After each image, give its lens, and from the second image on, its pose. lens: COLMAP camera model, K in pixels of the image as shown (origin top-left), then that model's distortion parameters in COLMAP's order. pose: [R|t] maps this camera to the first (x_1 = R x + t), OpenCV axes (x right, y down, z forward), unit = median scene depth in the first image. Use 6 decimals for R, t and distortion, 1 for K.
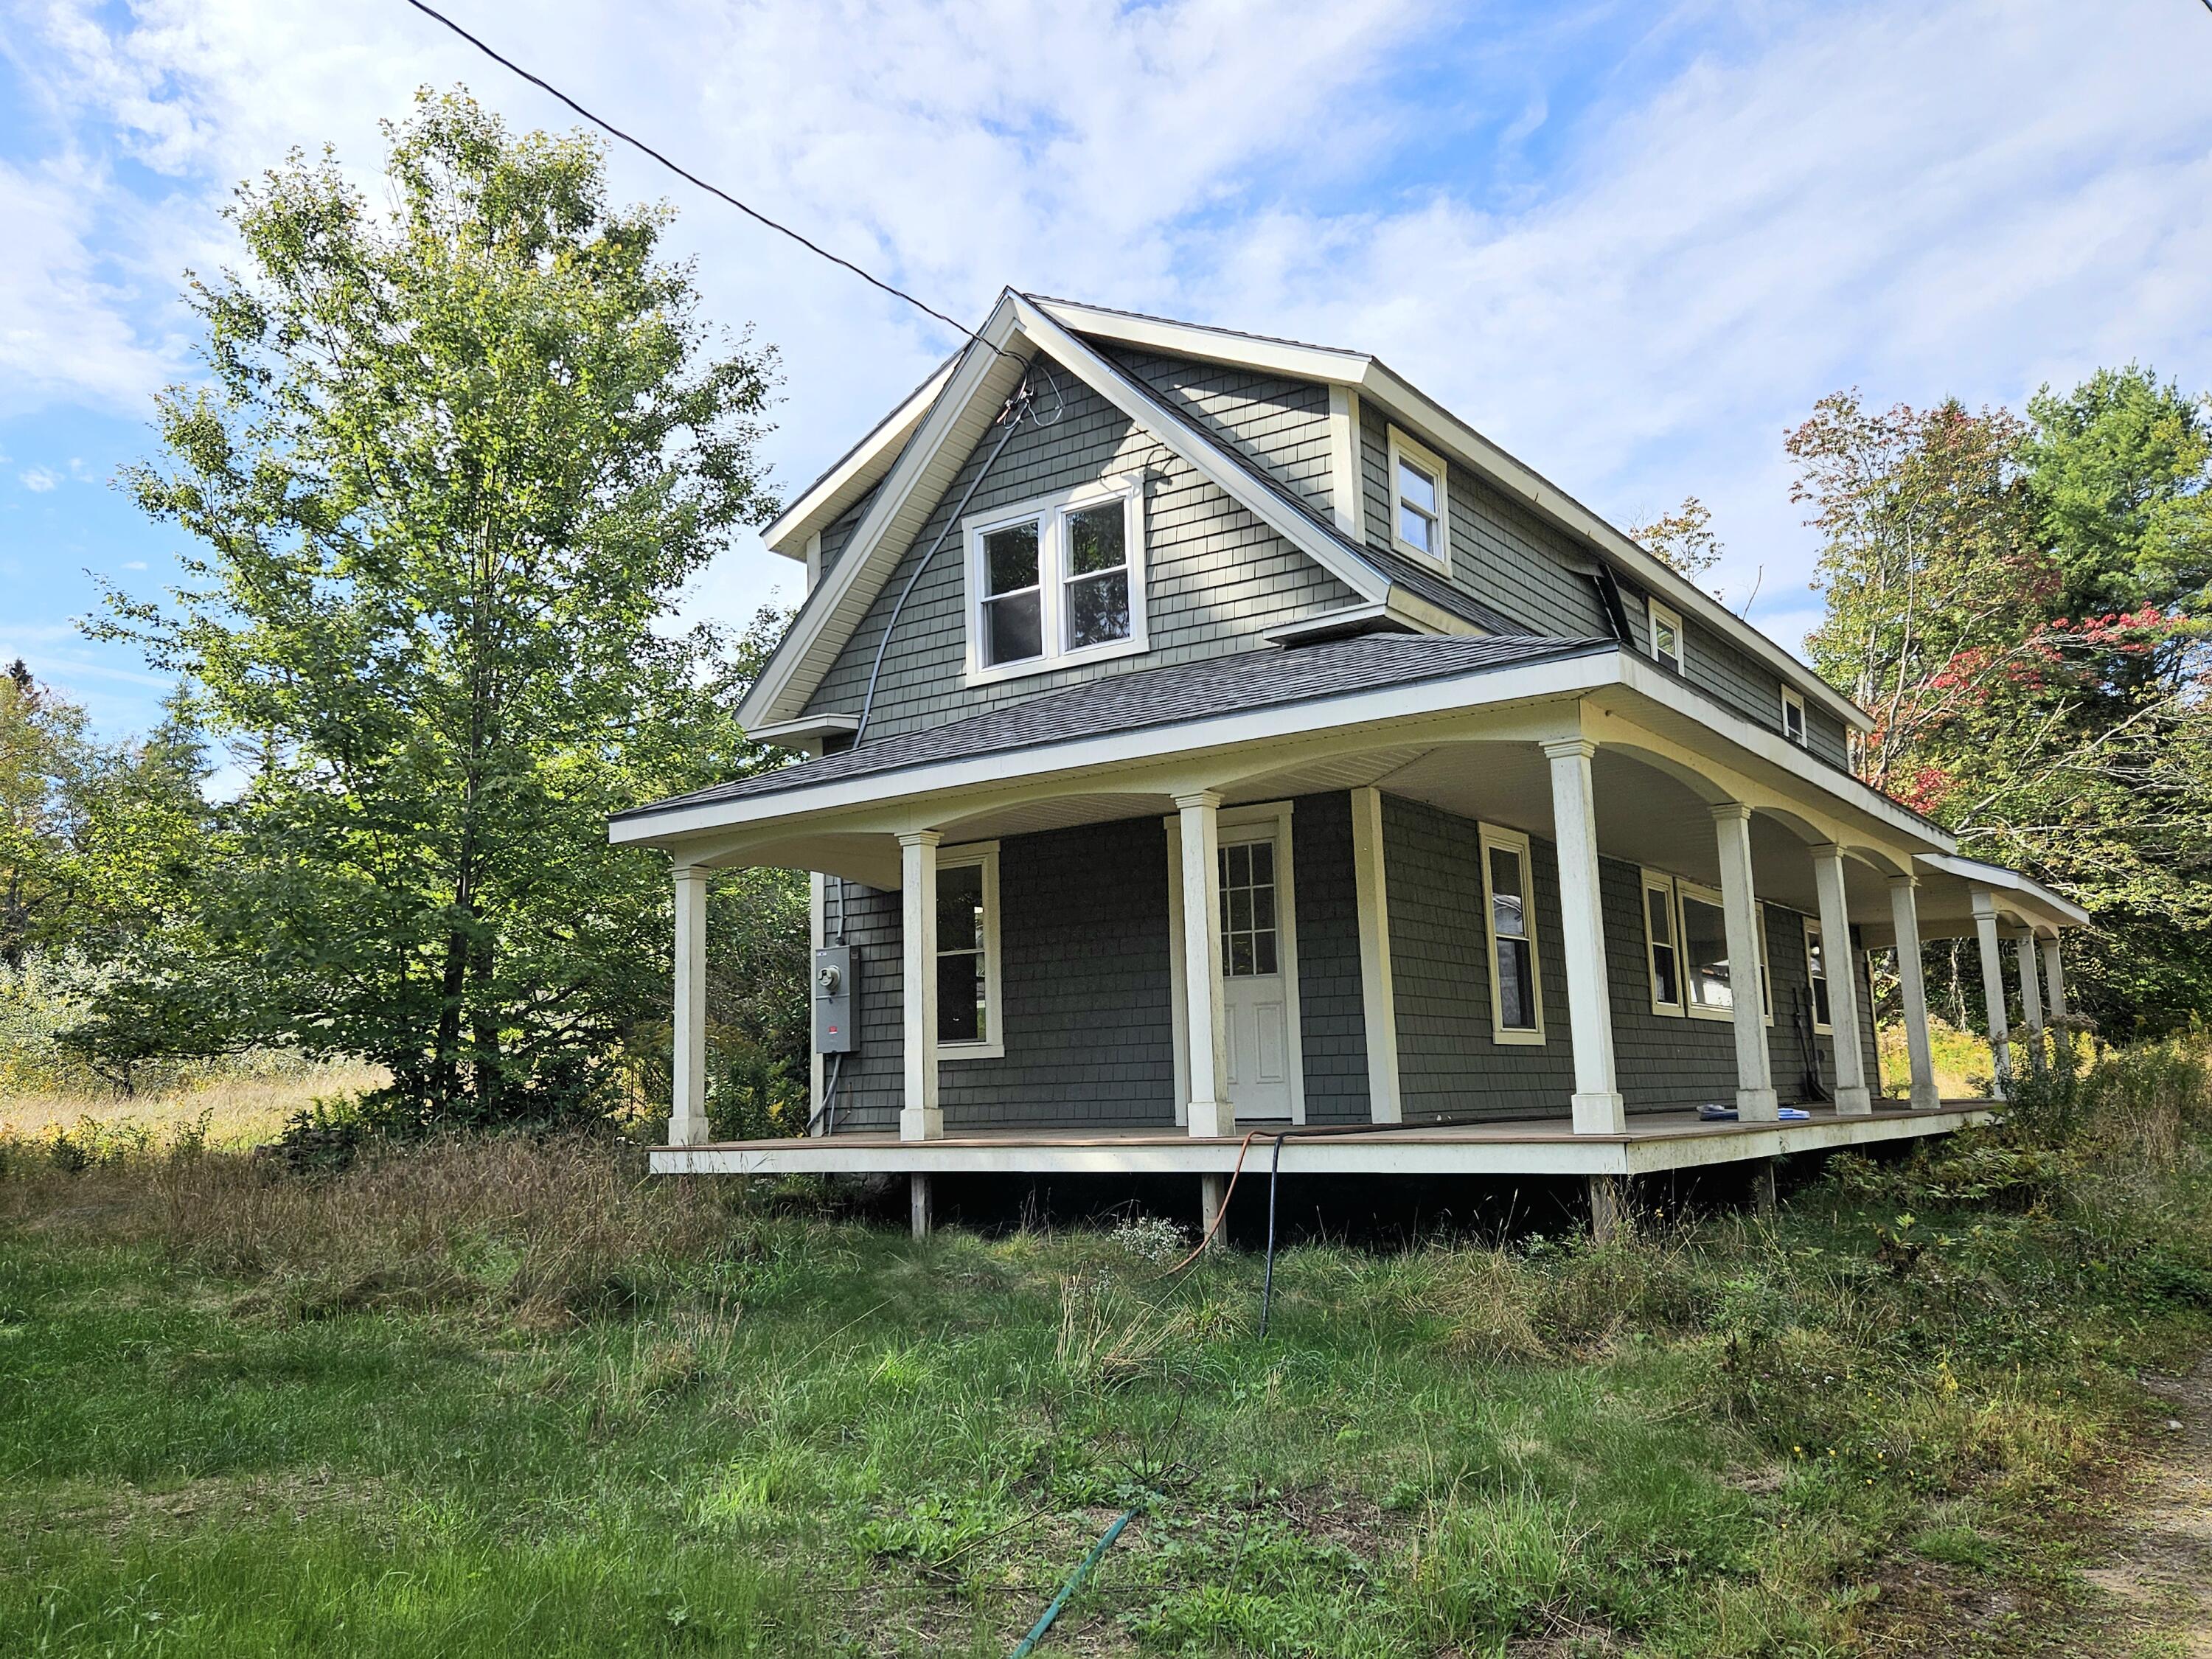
lens RADIAL K [[1756.8, 0, 1066.1], [0, 1756.8, 792.3], [0, 0, 1]] dist [0.035831, -0.032497]
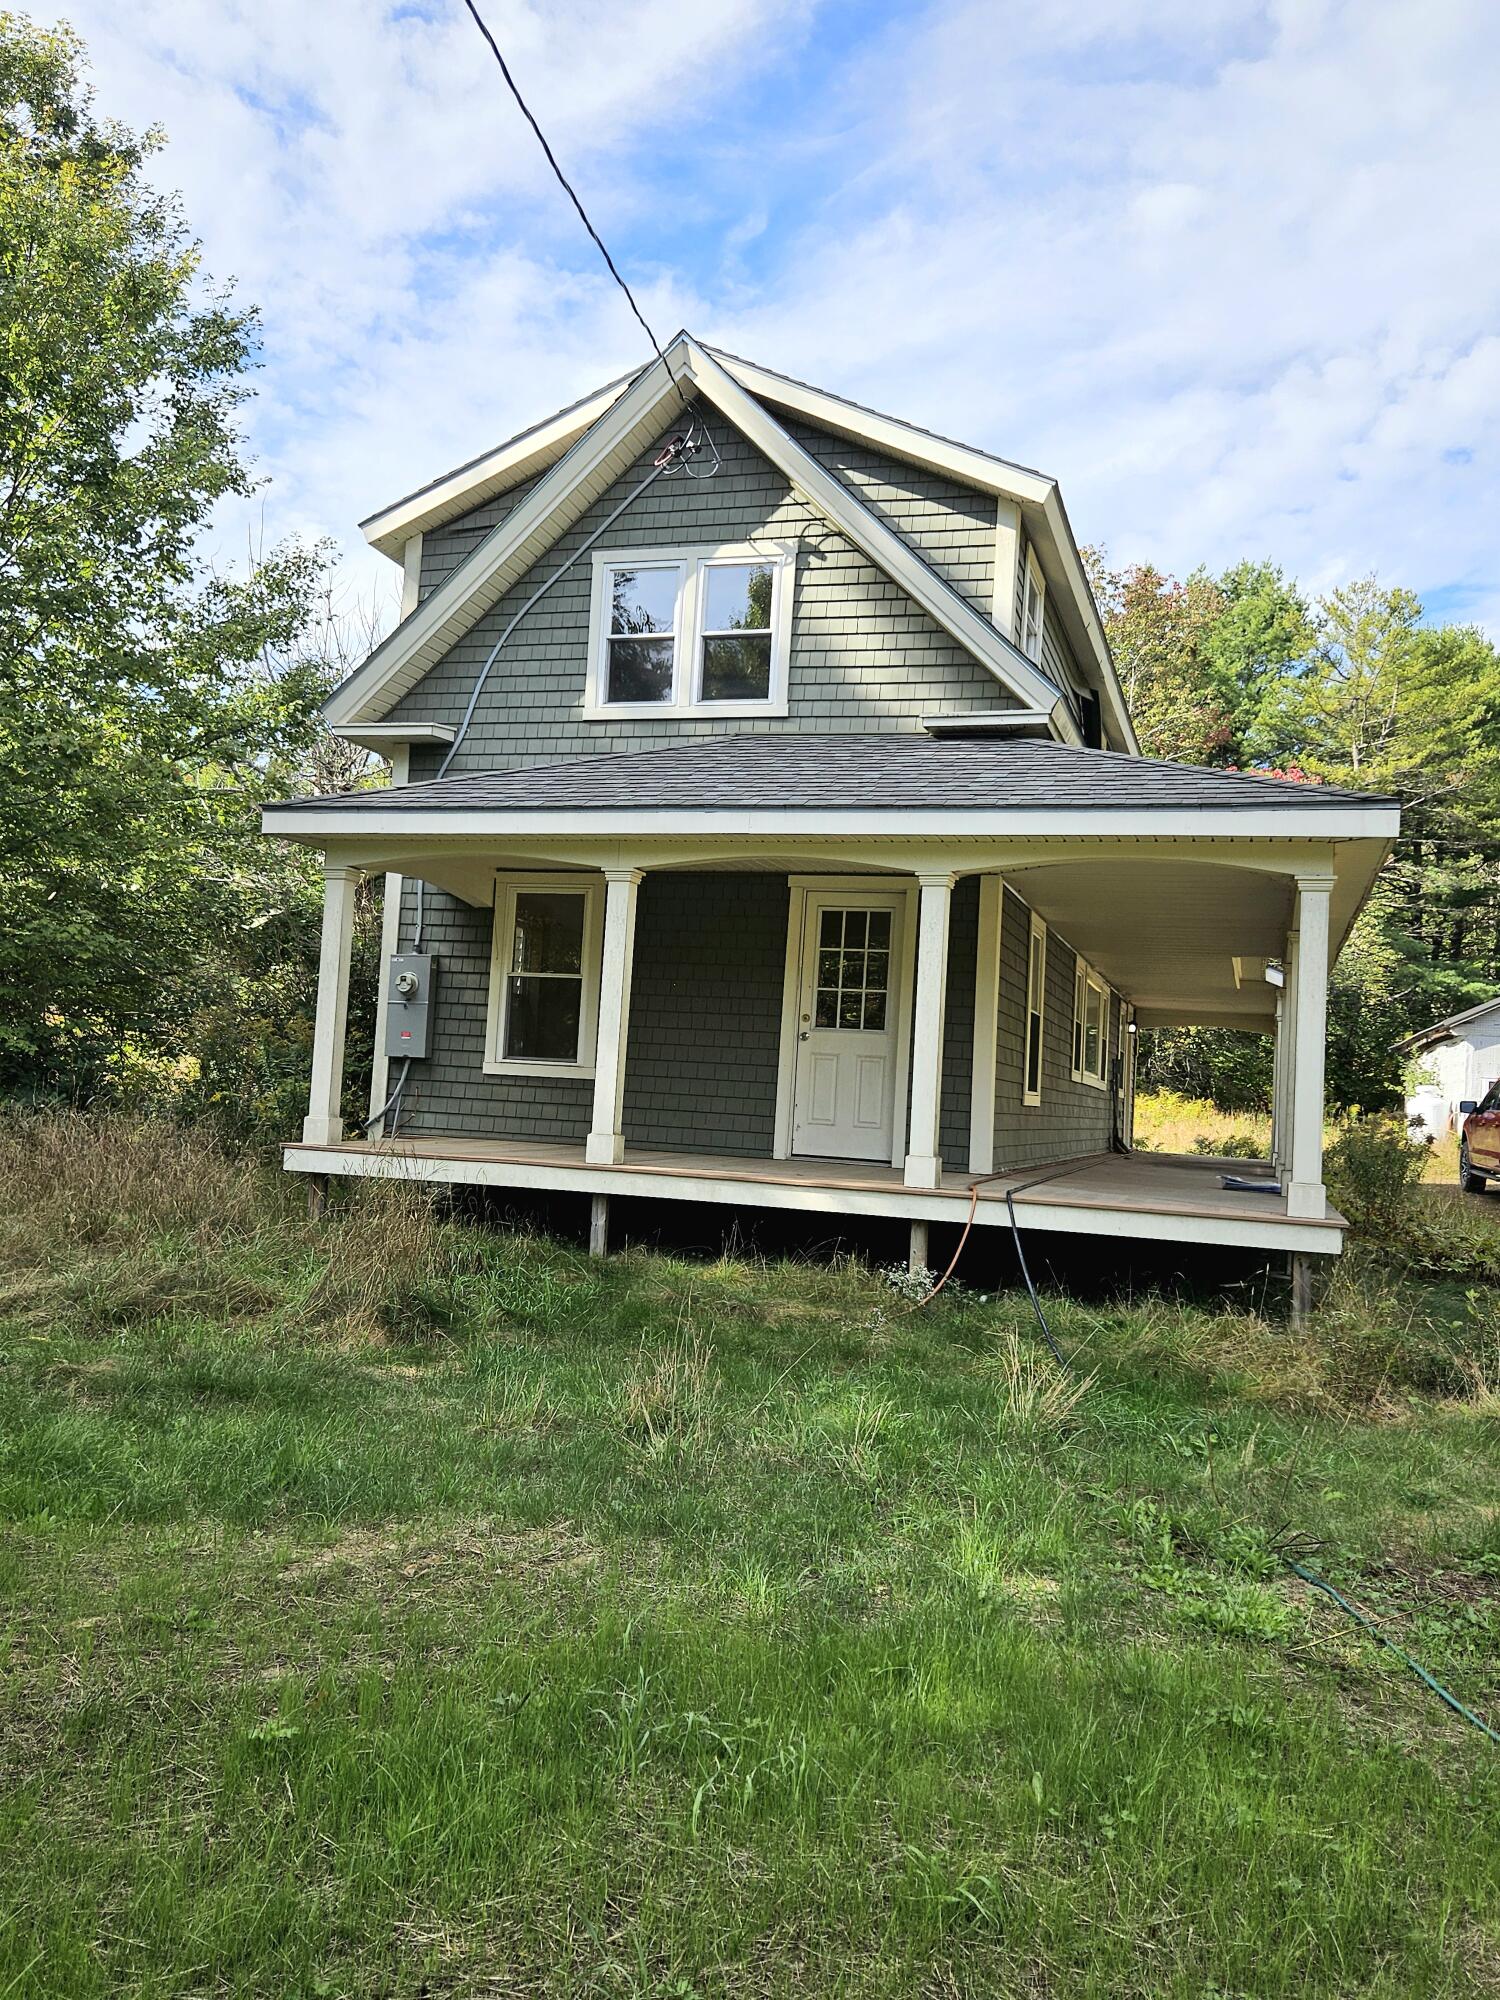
lens RADIAL K [[1588.4, 0, 685.5], [0, 1588.4, 966.7], [0, 0, 1]] dist [0.035831, -0.032497]
pose [[0.945401, 0.103733, 0.308960, -0.267109], [-0.135189, 0.987408, 0.082151, -0.001432], [-0.296548, -0.119433, 0.947521, 0.083251]]
